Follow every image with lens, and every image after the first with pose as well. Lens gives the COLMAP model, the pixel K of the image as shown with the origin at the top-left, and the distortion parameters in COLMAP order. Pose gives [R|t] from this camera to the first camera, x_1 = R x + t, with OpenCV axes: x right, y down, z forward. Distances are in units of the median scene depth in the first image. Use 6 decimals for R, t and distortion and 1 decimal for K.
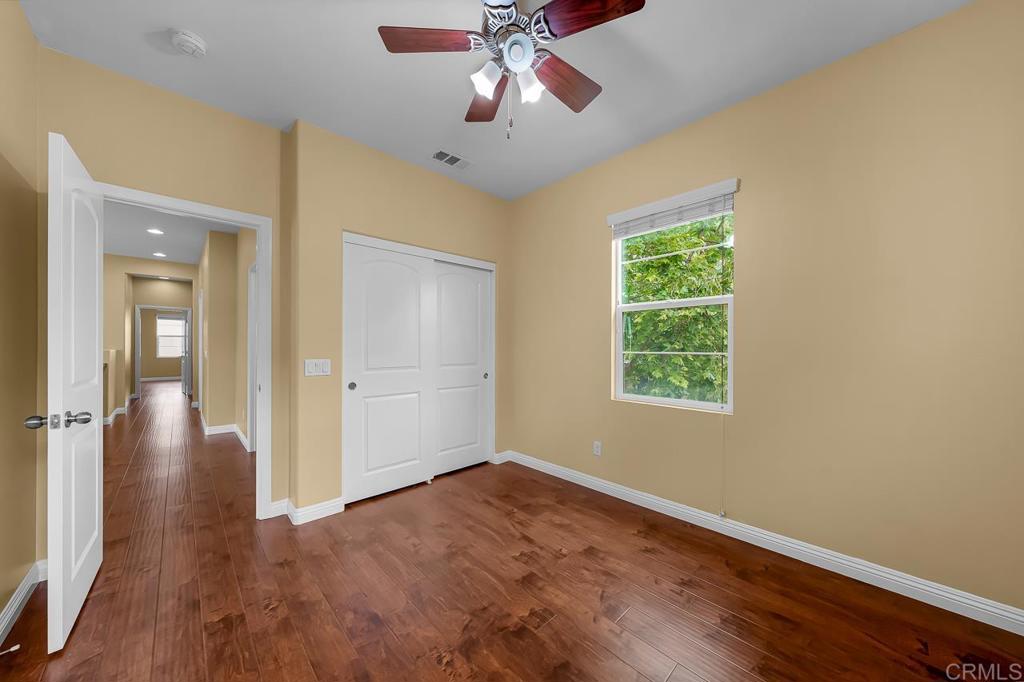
lens RADIAL K [[363.0, 0, 512.0], [0, 363.0, 341.0], [0, 0, 1]] dist [-0.007222, 0.000008]
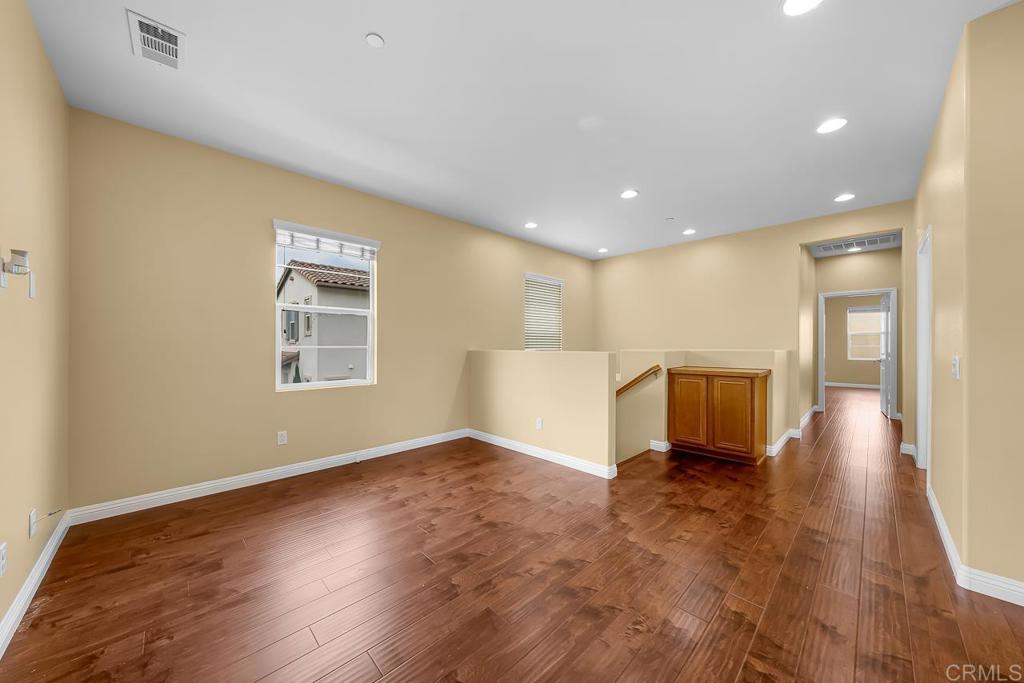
lens RADIAL K [[344.6, 0, 525.8], [0, 344.6, 345.9], [0, 0, 1]] dist [0.000704, 0.000107]
pose [[0.031218, 0.006544, -0.999491, -0.331501], [0.006632, 0.999955, 0.006754, 0.006329], [0.999491, -0.006839, 0.031173, 0.357920]]
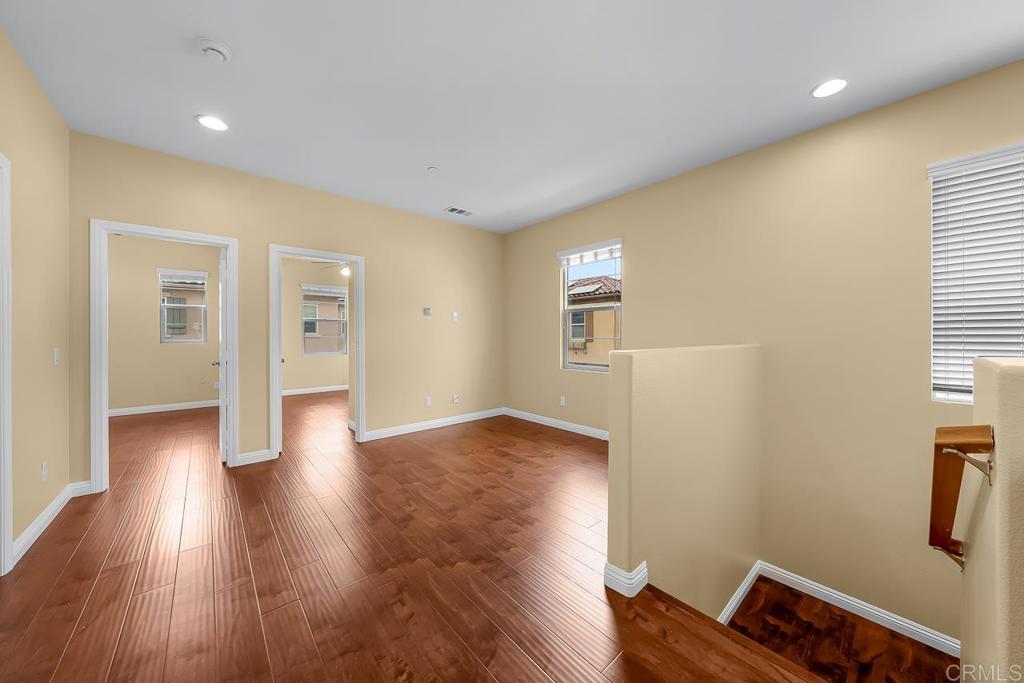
lens RADIAL K [[363.0, 0, 512.0], [0, 363.0, 341.5], [0, 0, 1]] dist [-0.007222, 0.000008]
pose [[-0.999007, 0.004770, 0.044301, -1.289283], [0.005063, 0.999966, 0.006501, 0.013009], [-0.044268, 0.006718, -0.998997, 1.295360]]
